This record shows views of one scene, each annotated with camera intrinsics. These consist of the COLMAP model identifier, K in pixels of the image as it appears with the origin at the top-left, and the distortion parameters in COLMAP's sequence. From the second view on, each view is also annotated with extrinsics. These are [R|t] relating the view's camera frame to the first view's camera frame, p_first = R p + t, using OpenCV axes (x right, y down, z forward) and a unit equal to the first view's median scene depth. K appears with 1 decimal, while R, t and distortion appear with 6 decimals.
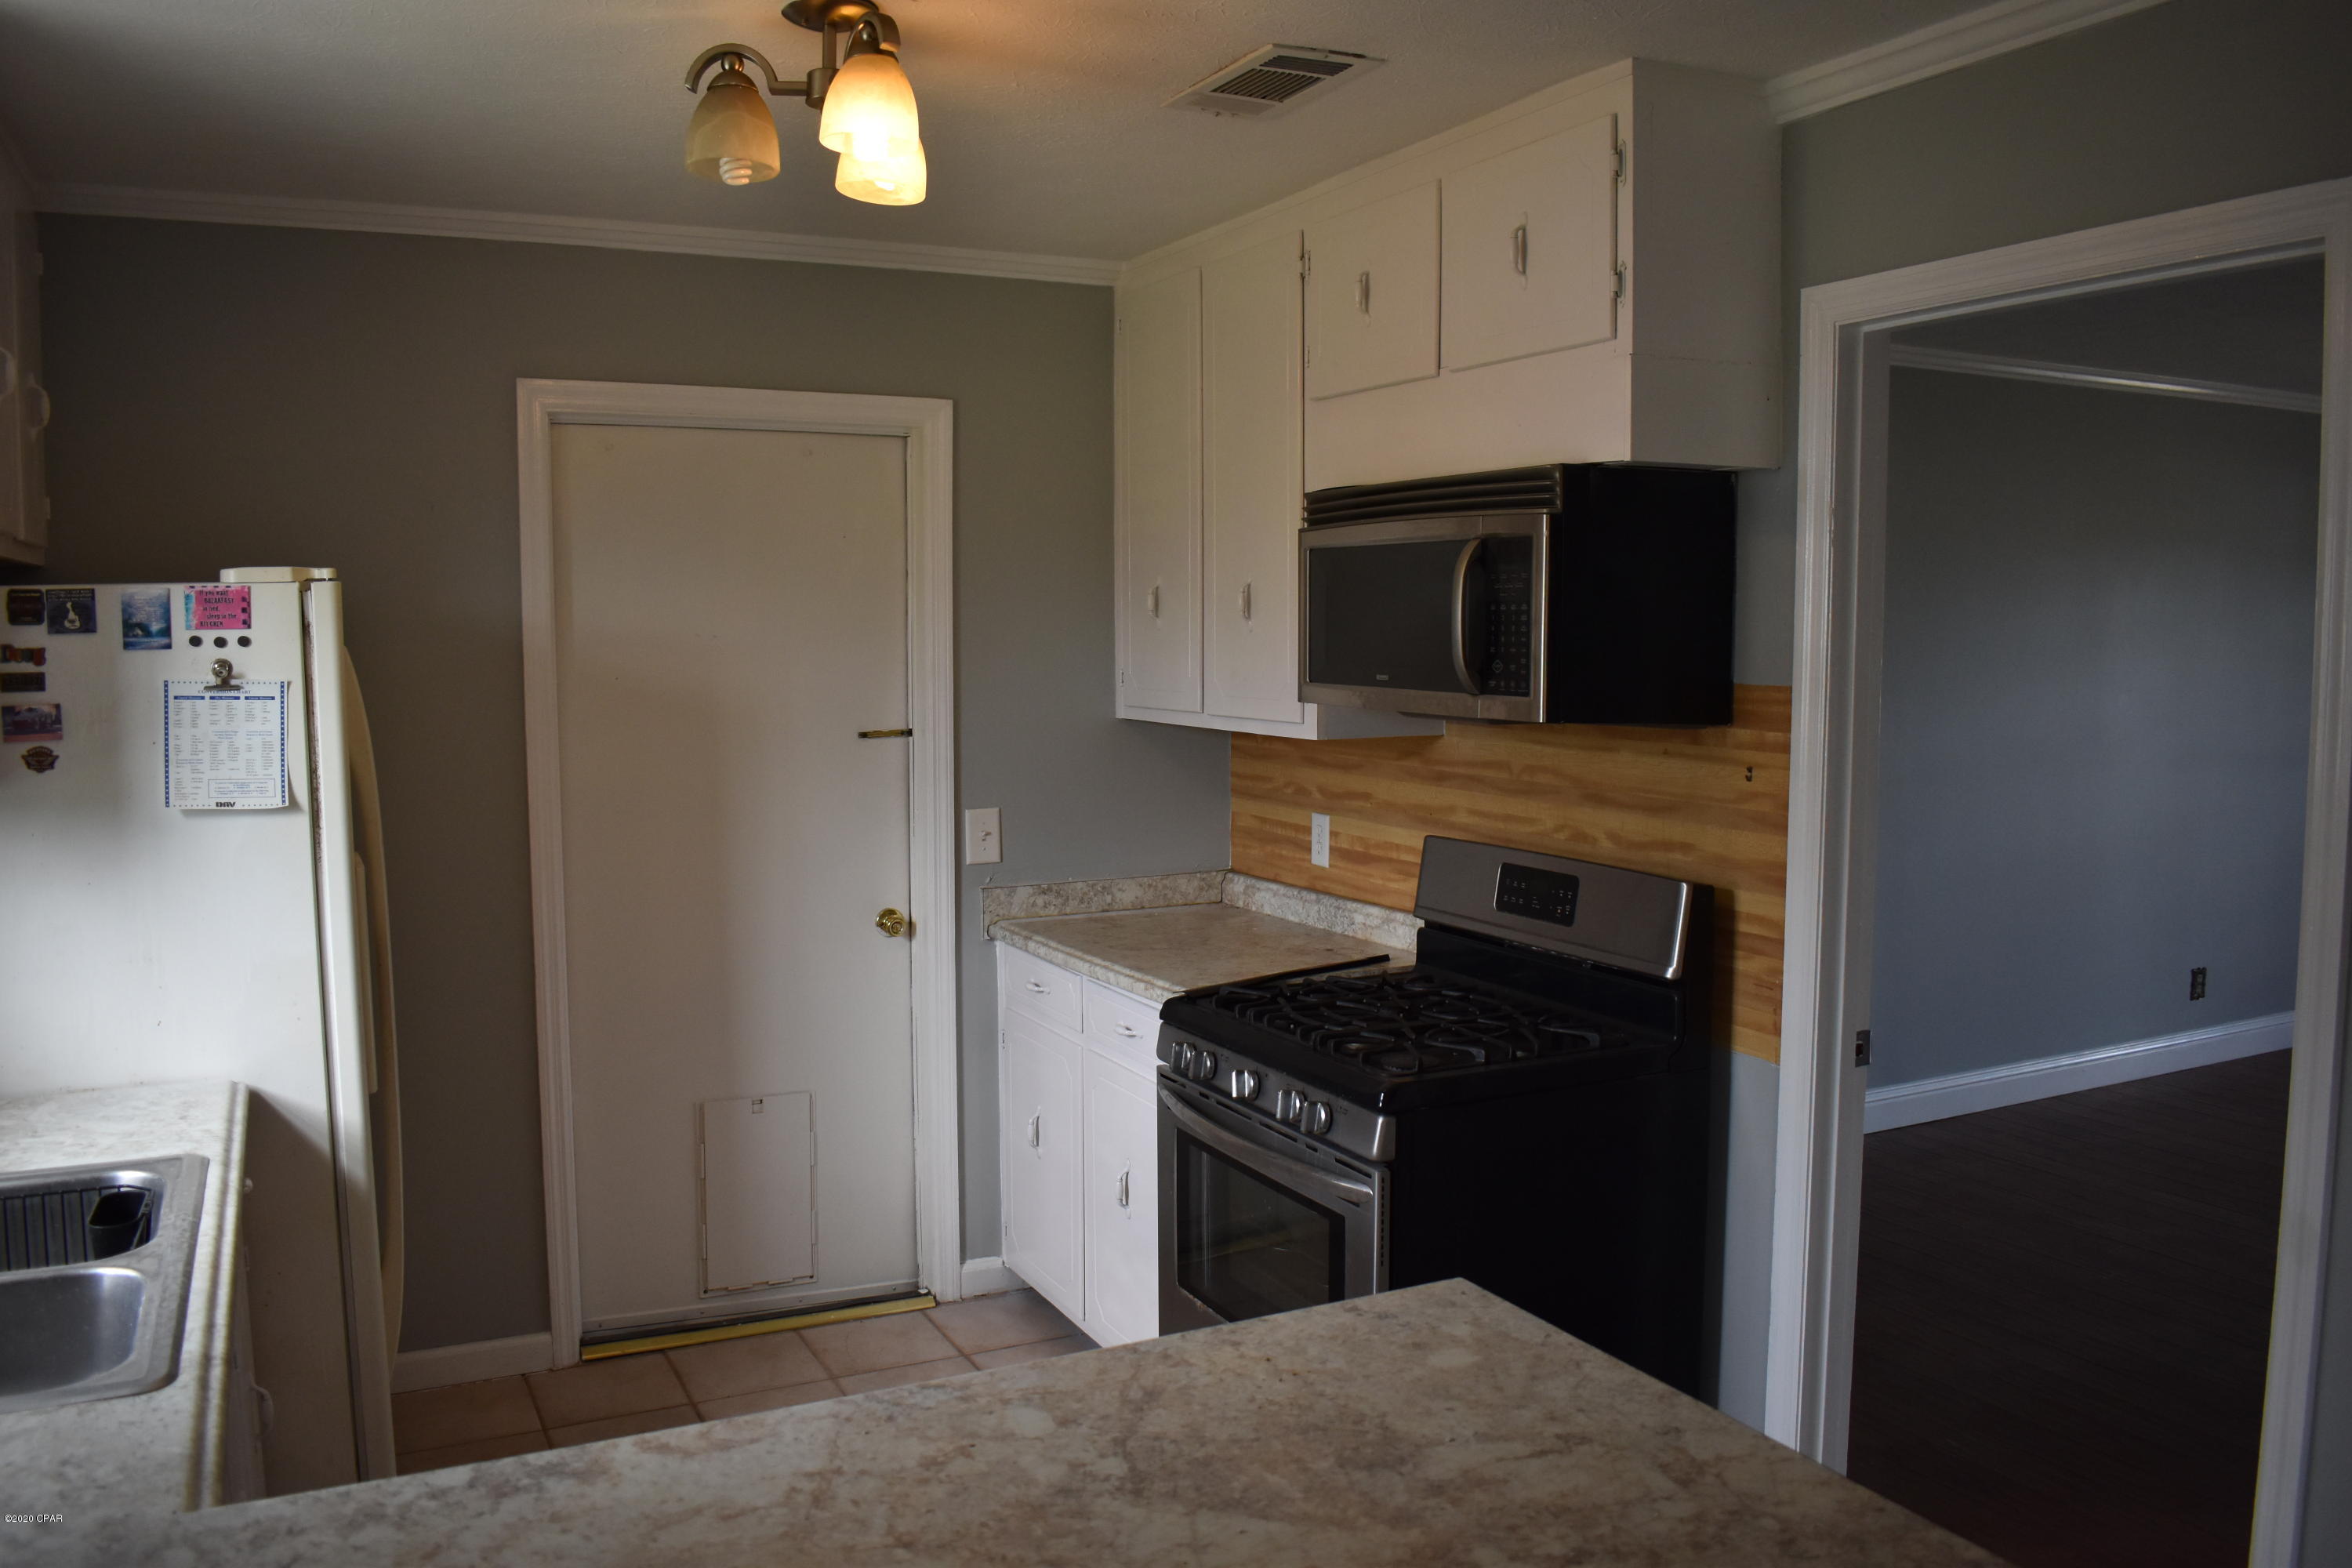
lens RADIAL K [[1831.9, 0, 1174.9], [0, 1831.9, 773.7], [0, 0, 1]] dist [-0.087859, -0.001785]
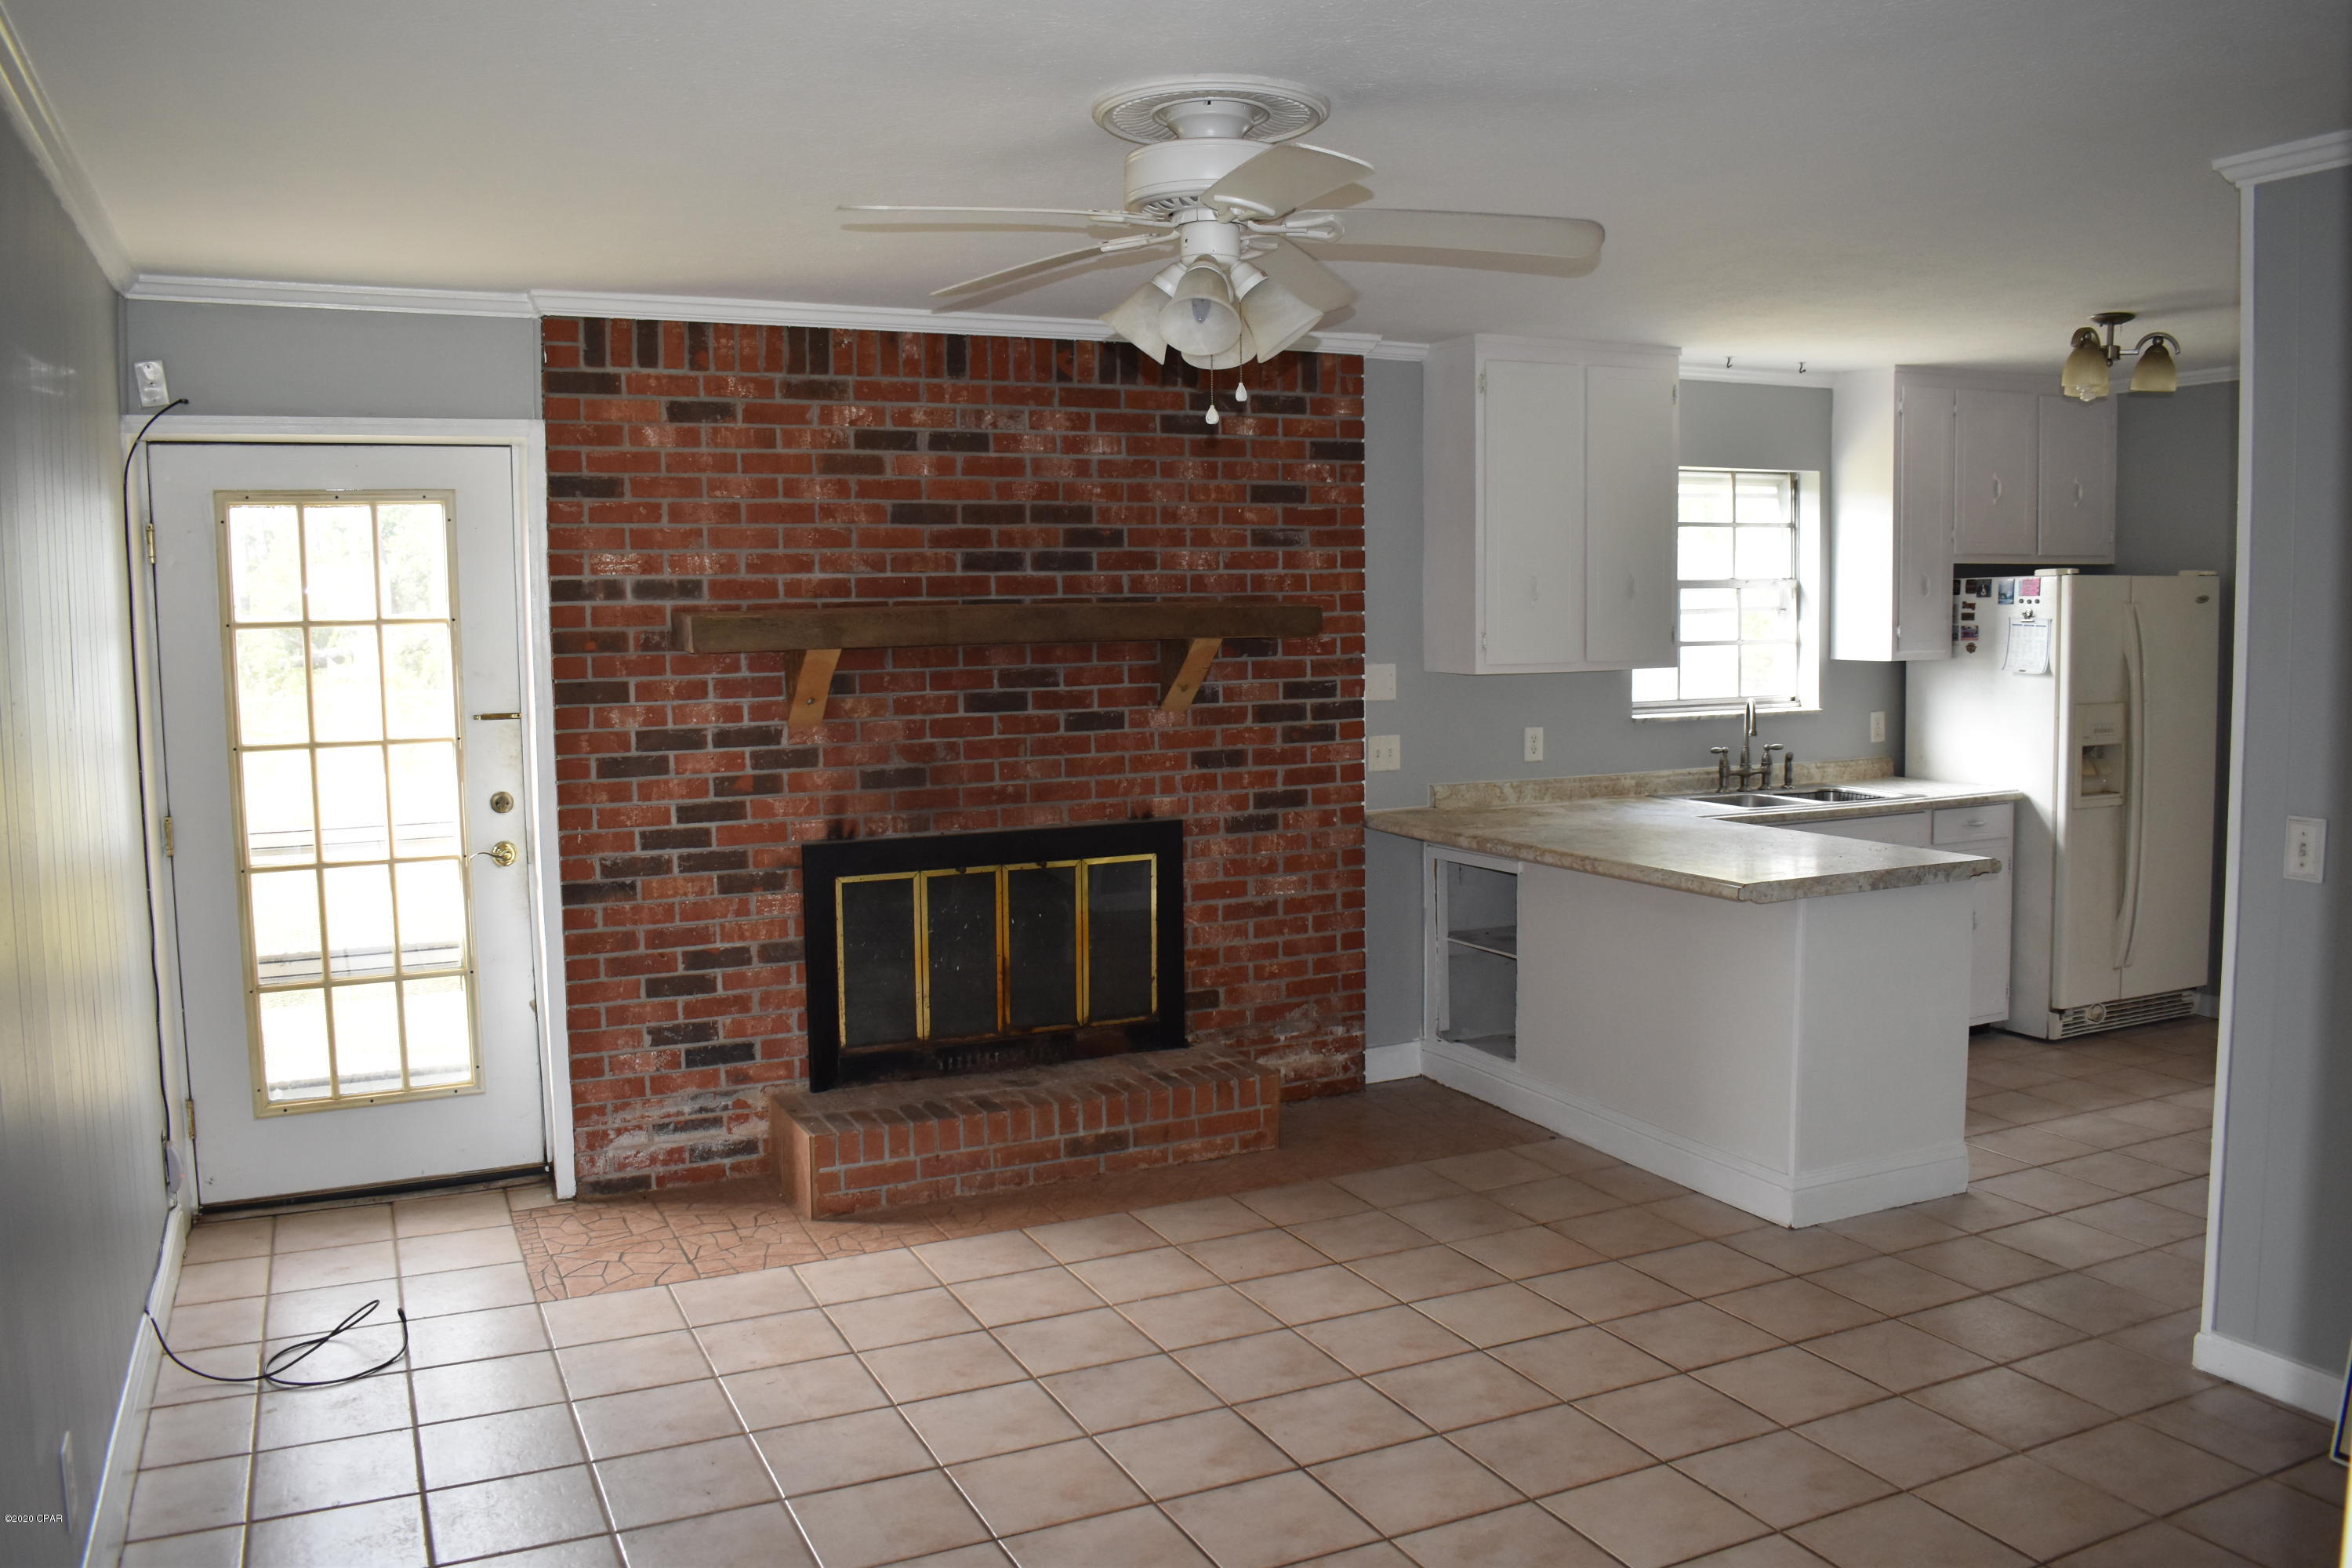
lens RADIAL K [[1831.9, 0, 1174.9], [0, 1831.9, 773.7], [0, 0, 1]] dist [-0.087859, -0.001785]
pose [[-0.024723, 0.094686, -0.995200, 1.848879], [-0.068570, 0.992999, 0.096180, 0.001163], [0.997340, 0.070619, -0.018057, -0.059633]]
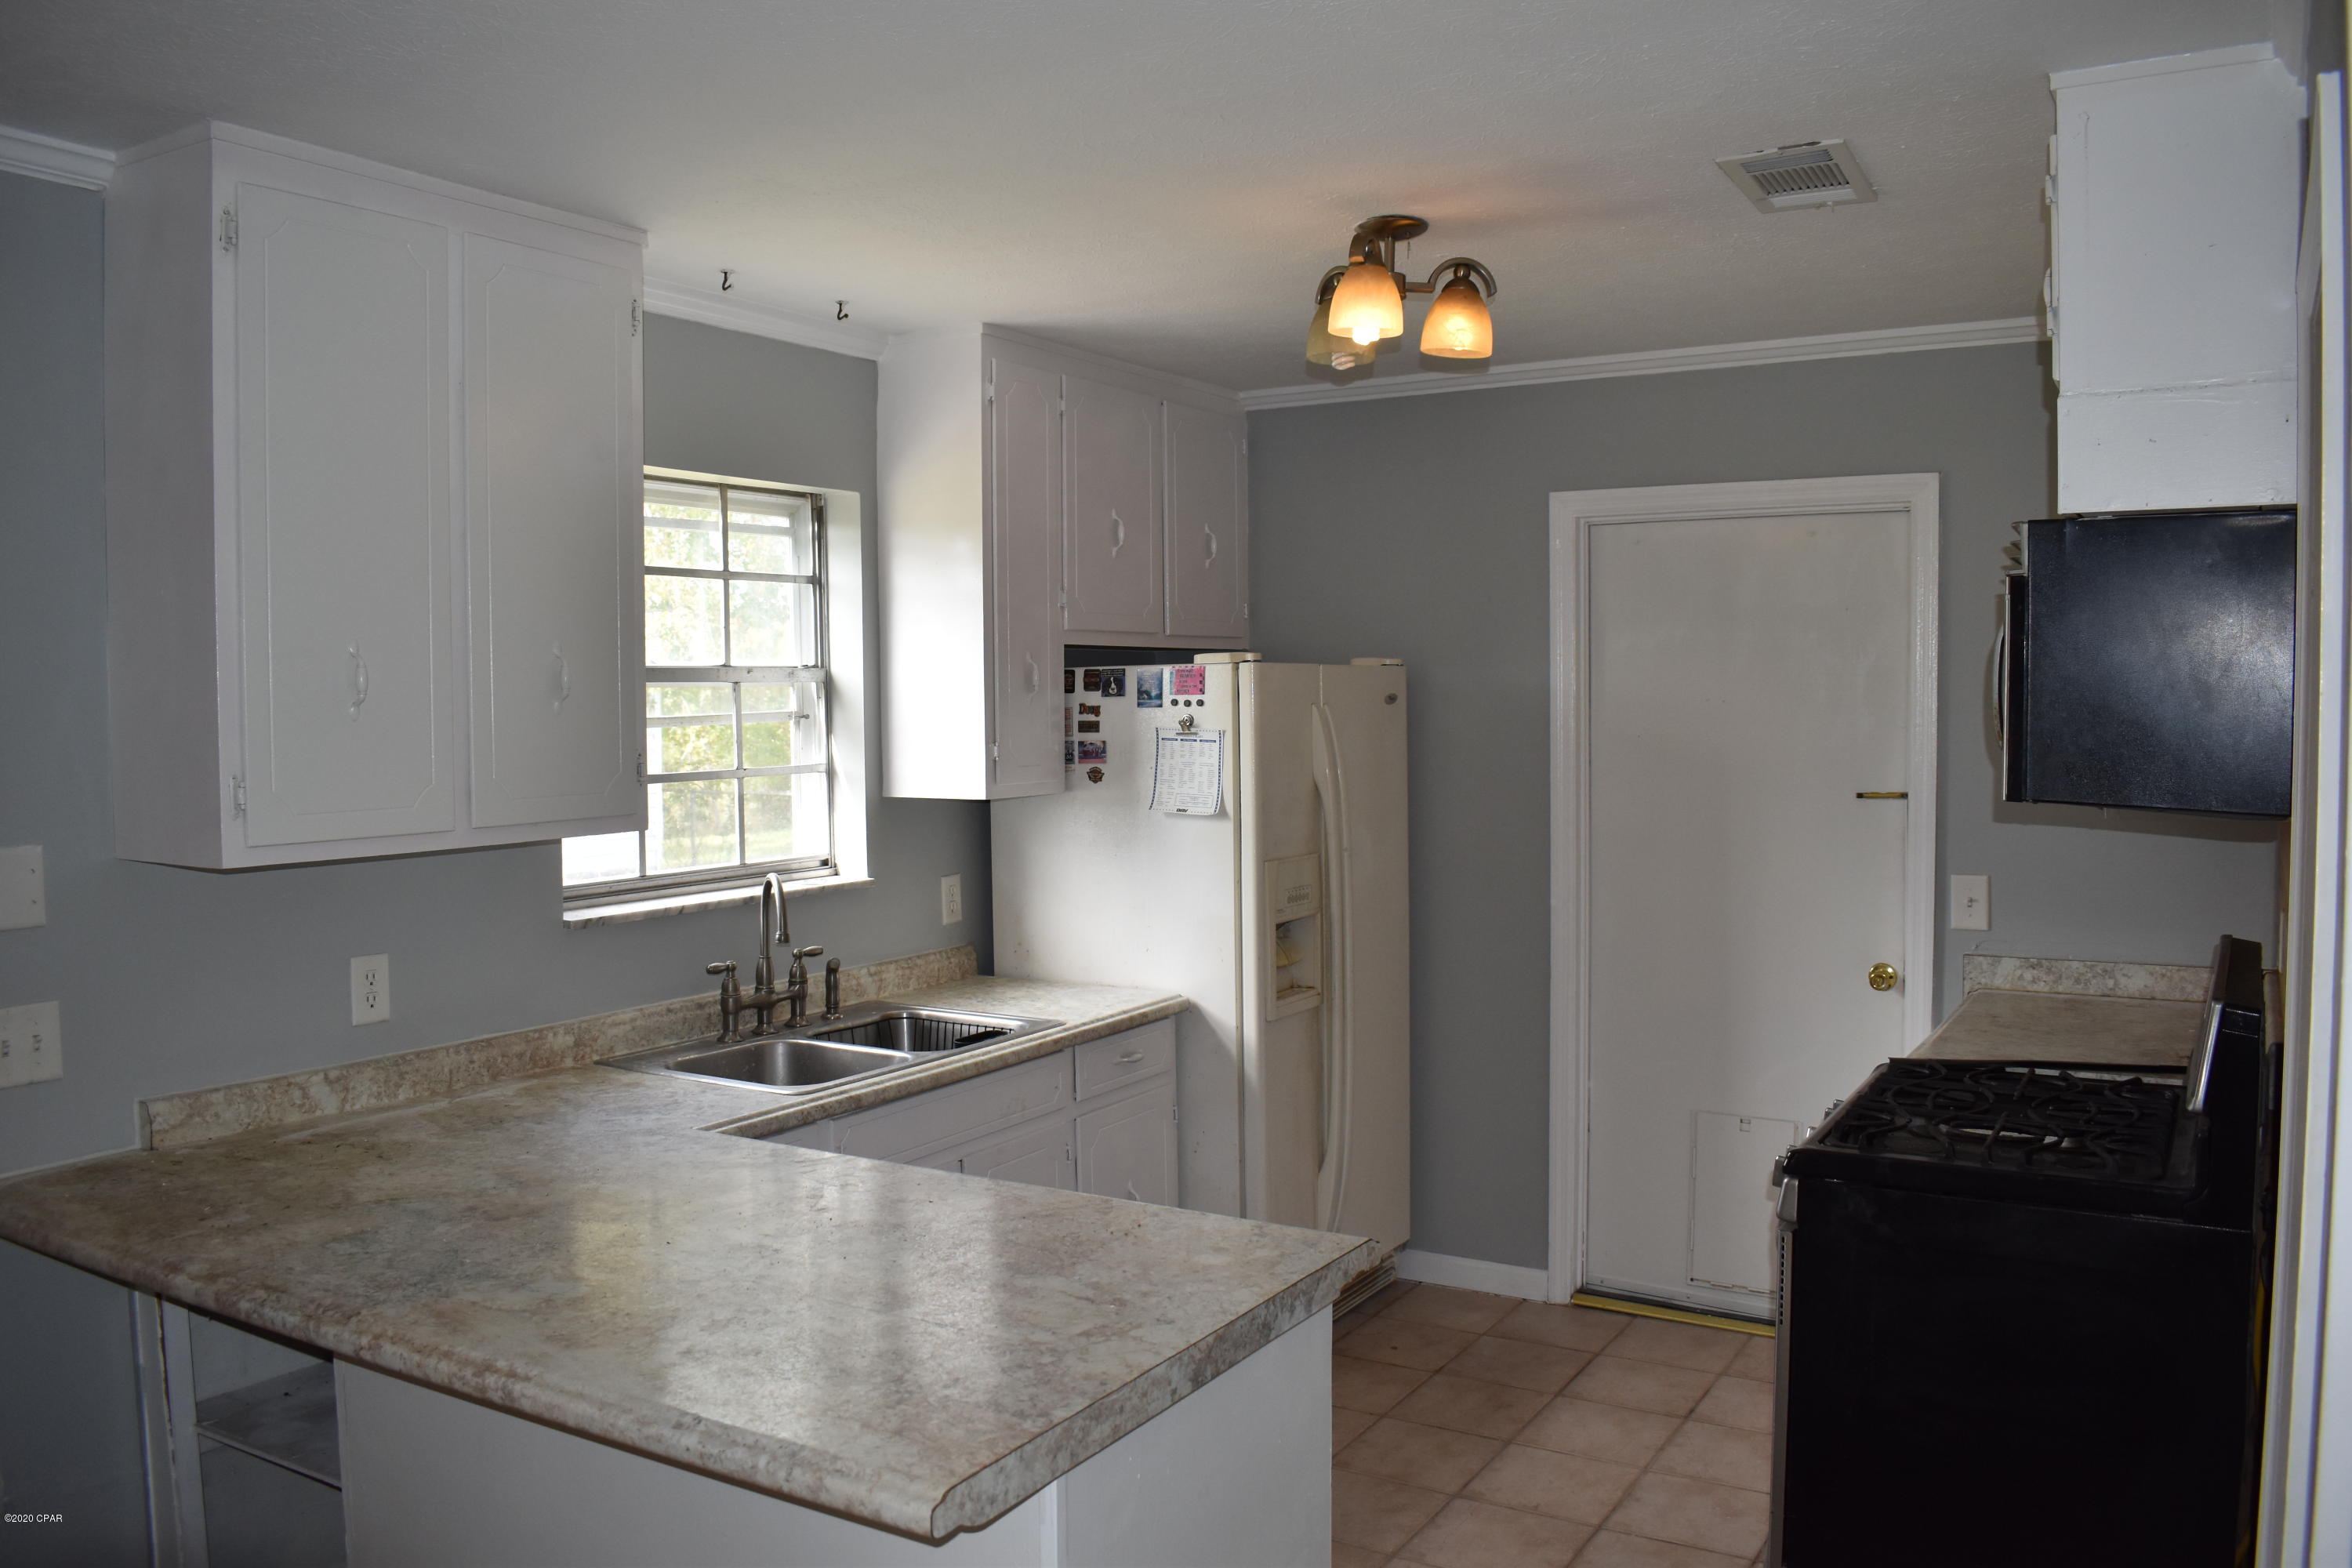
lens RADIAL K [[1831.9, 0, 1174.9], [0, 1831.9, 773.7], [0, 0, 1]] dist [-0.087859, -0.001785]
pose [[0.534206, 0.036225, -0.844577, 0.770822], [-0.063672, 0.997968, 0.002531, -0.017218], [0.842953, 0.052424, 0.535427, 0.161088]]
